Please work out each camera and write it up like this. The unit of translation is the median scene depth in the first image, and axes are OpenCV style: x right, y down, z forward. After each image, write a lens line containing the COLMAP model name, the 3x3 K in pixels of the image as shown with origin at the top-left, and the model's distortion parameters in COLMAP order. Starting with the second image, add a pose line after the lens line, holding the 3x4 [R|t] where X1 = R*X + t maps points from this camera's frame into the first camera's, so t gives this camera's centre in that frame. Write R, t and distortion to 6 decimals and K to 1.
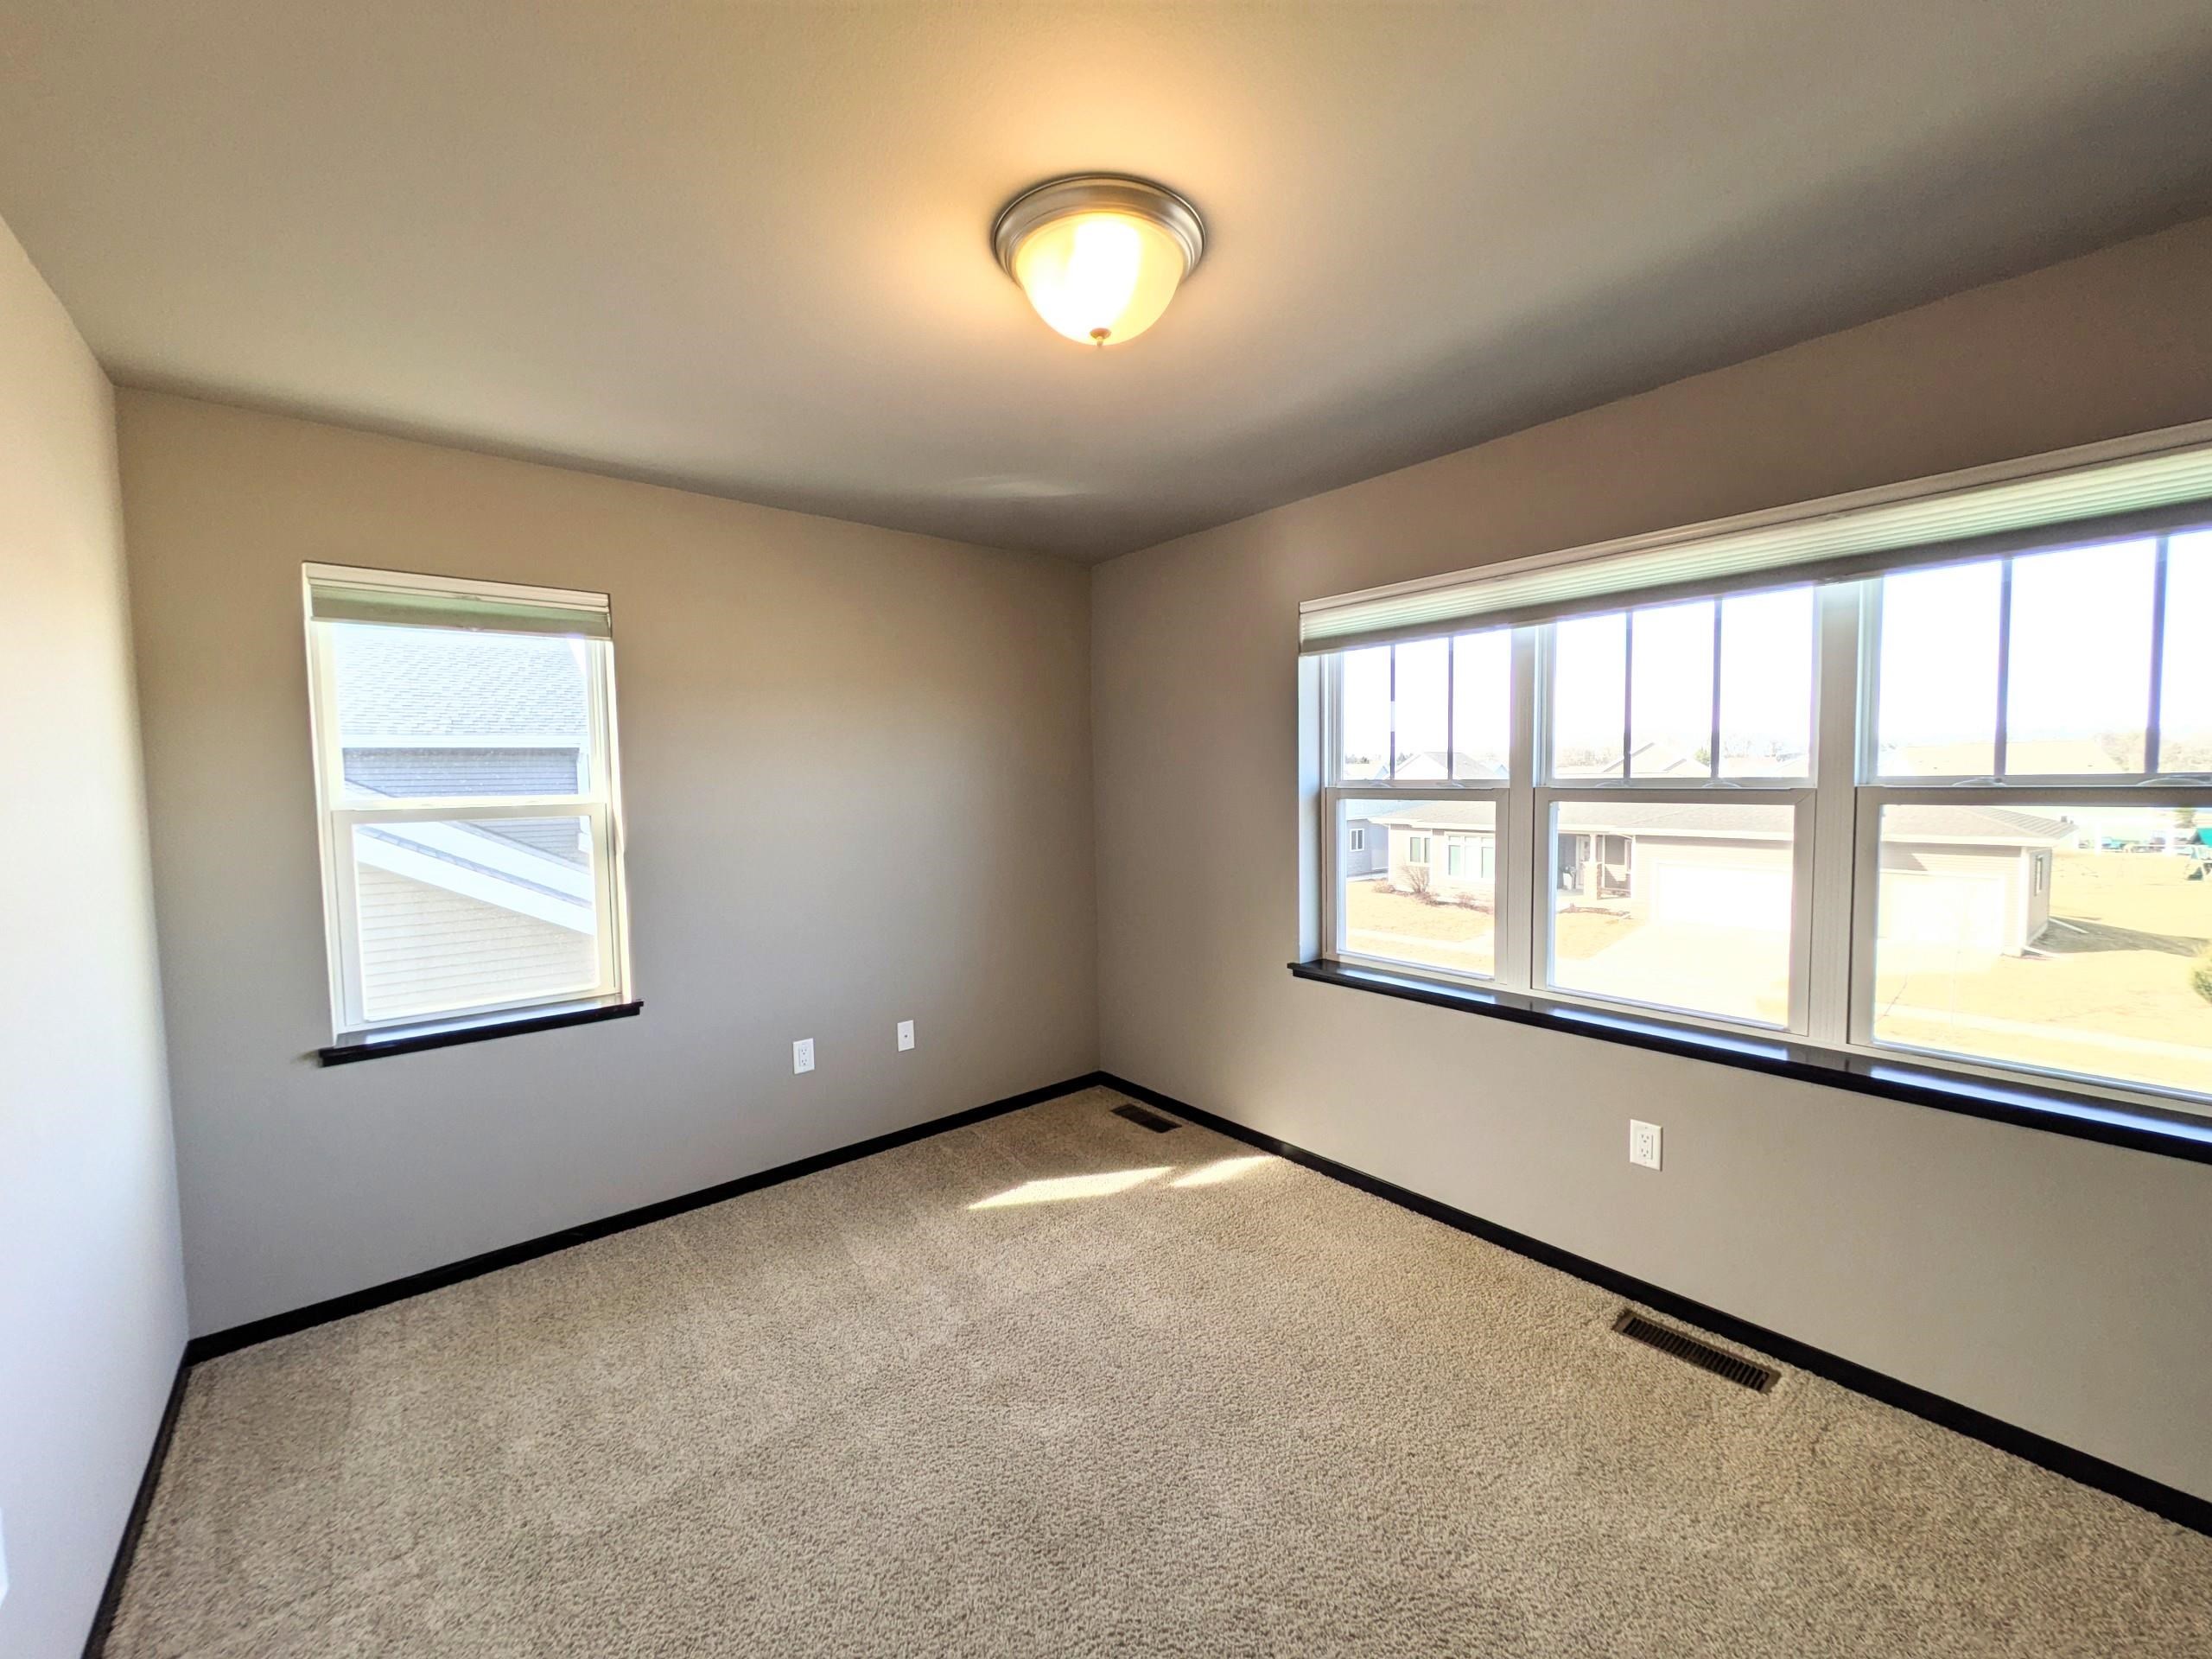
lens RADIAL K [[869.3, 0, 1121.0], [0, 869.3, 849.2], [0, 0, 1]] dist [0.008483, -0.000383]
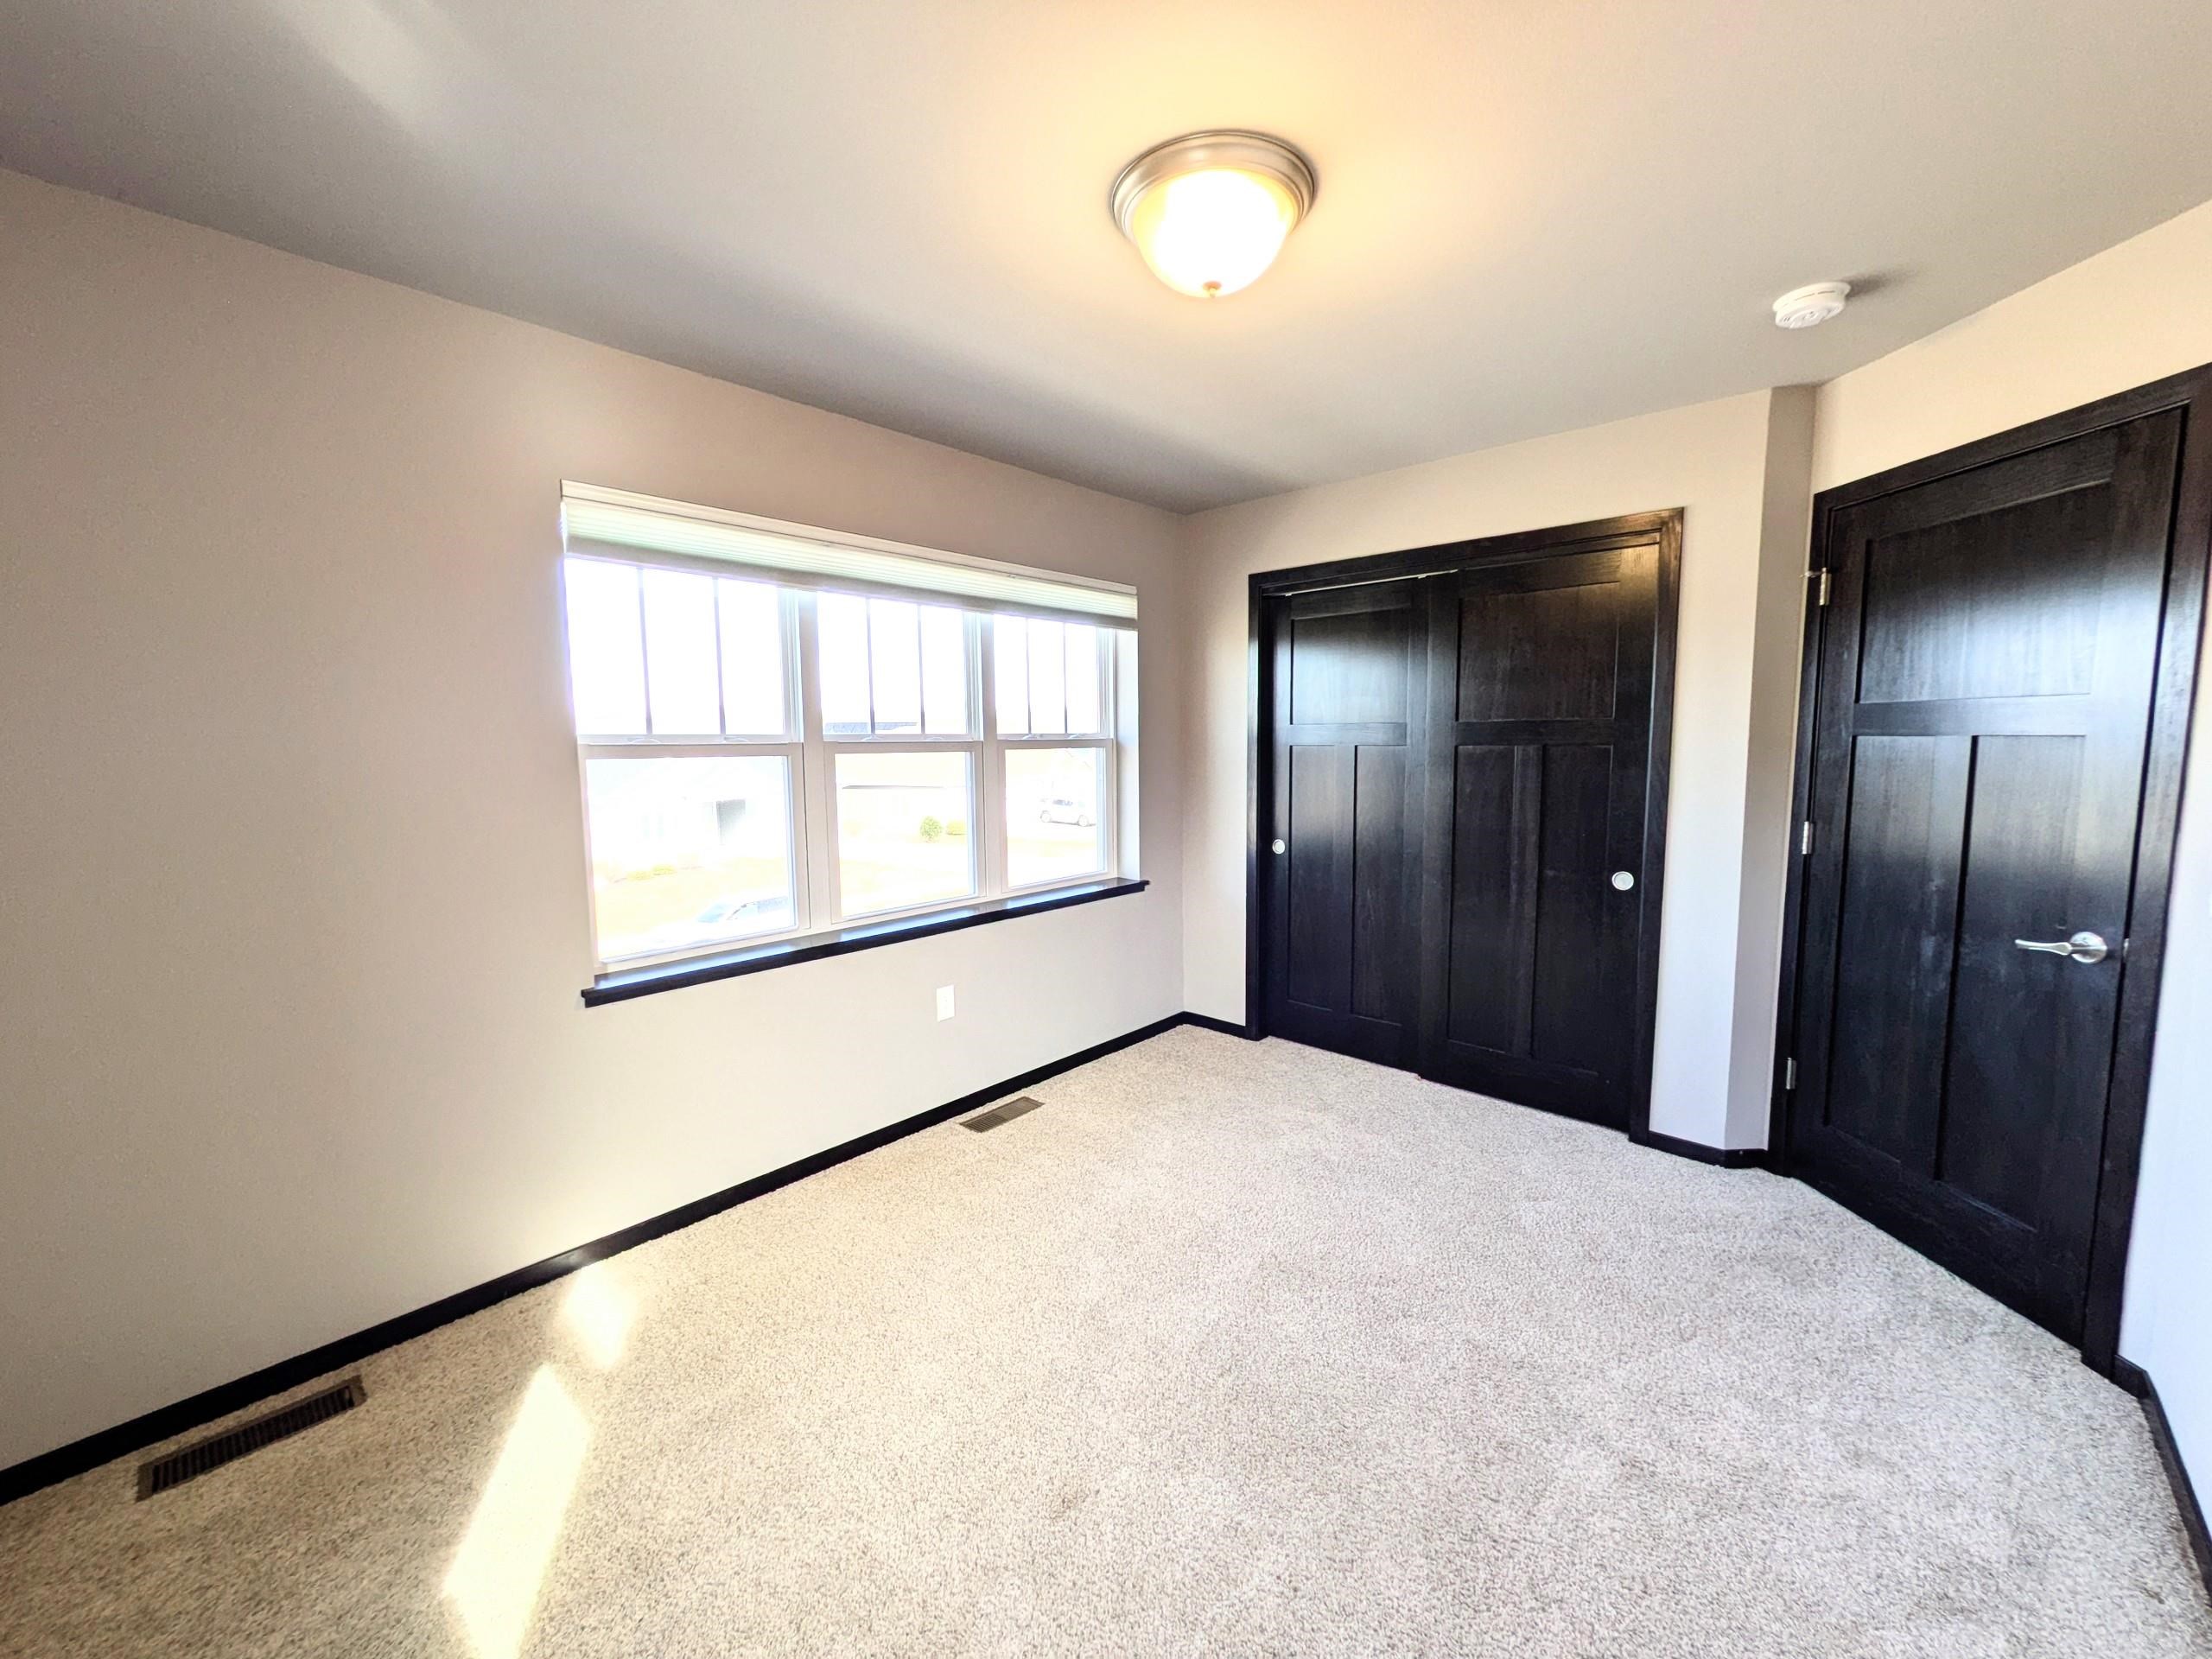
lens RADIAL K [[869.3, 0, 1126.9], [0, 869.3, 839.6], [0, 0, 1]] dist [0.008483, -0.000383]
pose [[-0.123574, -0.114470, 0.985711, -0.594047], [0.082382, 0.988712, 0.125146, -0.048815], [-0.988910, 0.096670, -0.112749, 0.676247]]
